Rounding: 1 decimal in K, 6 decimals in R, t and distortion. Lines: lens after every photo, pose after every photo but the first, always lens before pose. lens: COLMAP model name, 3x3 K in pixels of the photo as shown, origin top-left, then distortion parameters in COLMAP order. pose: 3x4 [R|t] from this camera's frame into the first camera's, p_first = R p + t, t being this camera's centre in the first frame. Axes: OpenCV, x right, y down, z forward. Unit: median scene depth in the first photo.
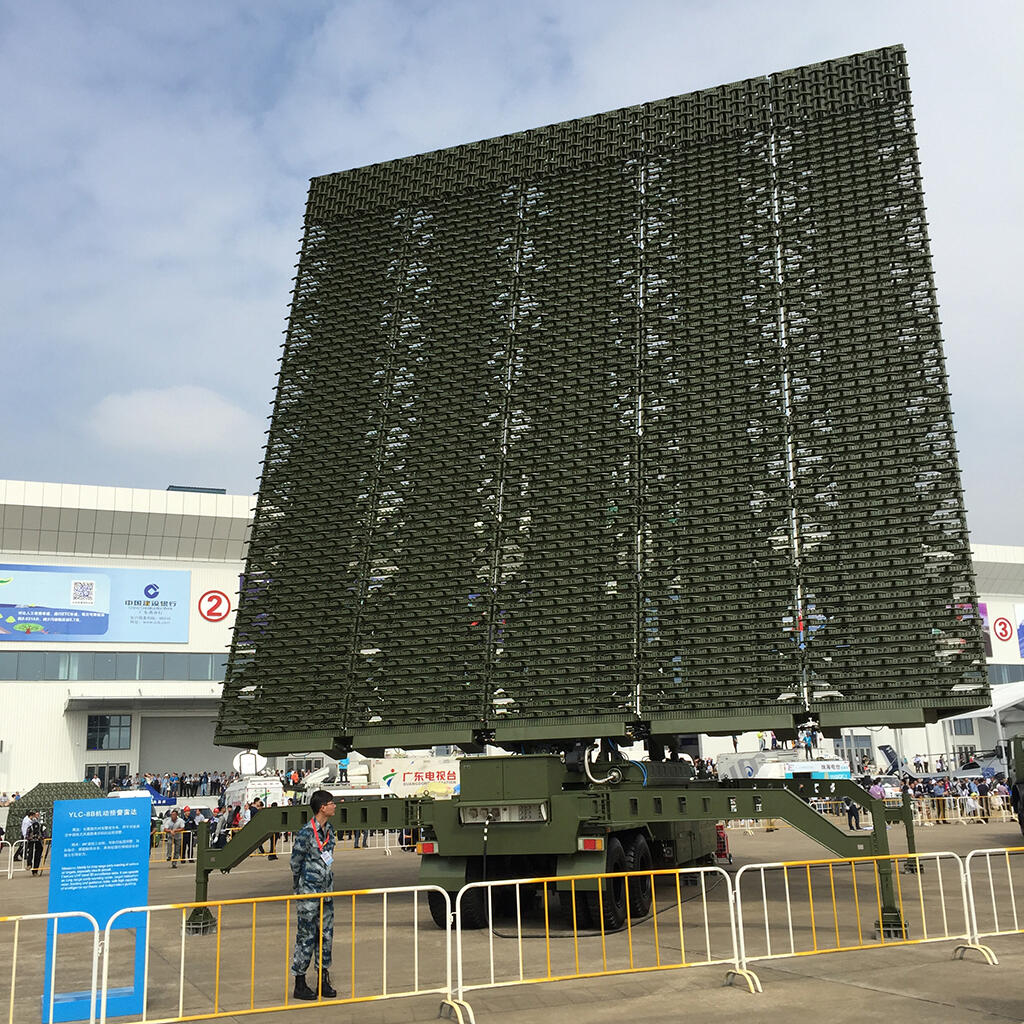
lens RADIAL K [[1208.8, 0, 512.0], [0, 1208.8, 512.0], [0, 0, 1]] dist [0.068560, -0.001161]
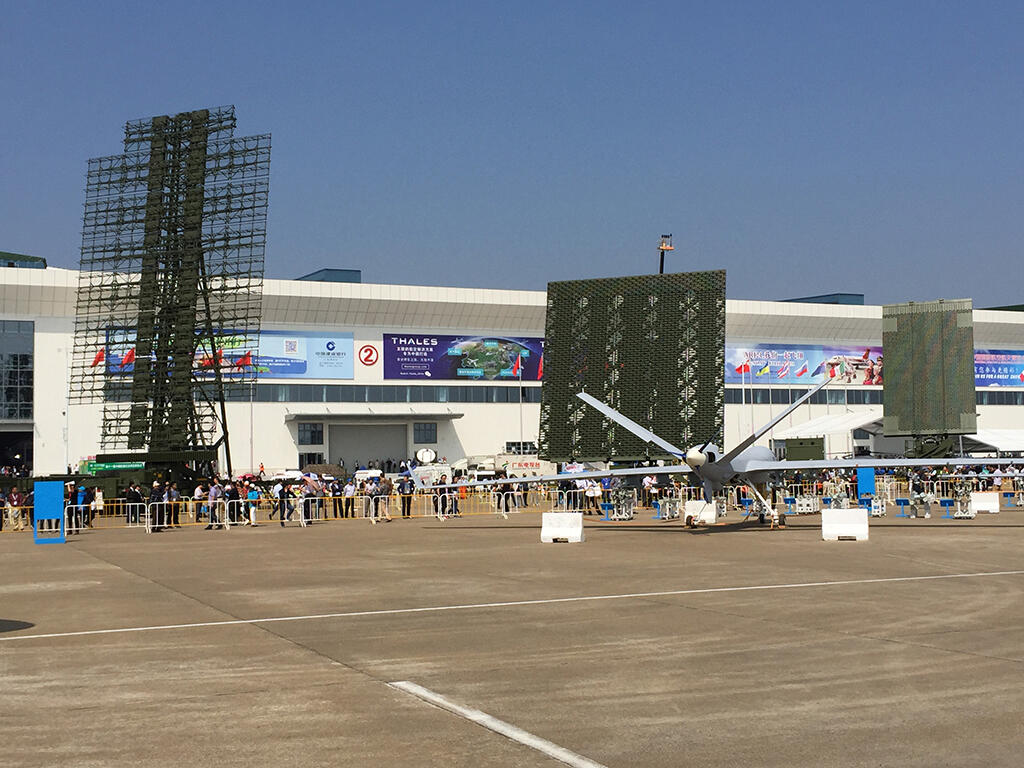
lens RADIAL K [[1232.6, 0, 512.0], [0, 1232.6, 384.0], [0, 0, 1]] dist [0.007569, 0.000563]
pose [[0.999859, 0.013917, 0.009406, -0.381589], [-0.015189, 0.988186, 0.152505, -0.674331], [-0.007172, -0.152626, 0.988258, -2.969376]]
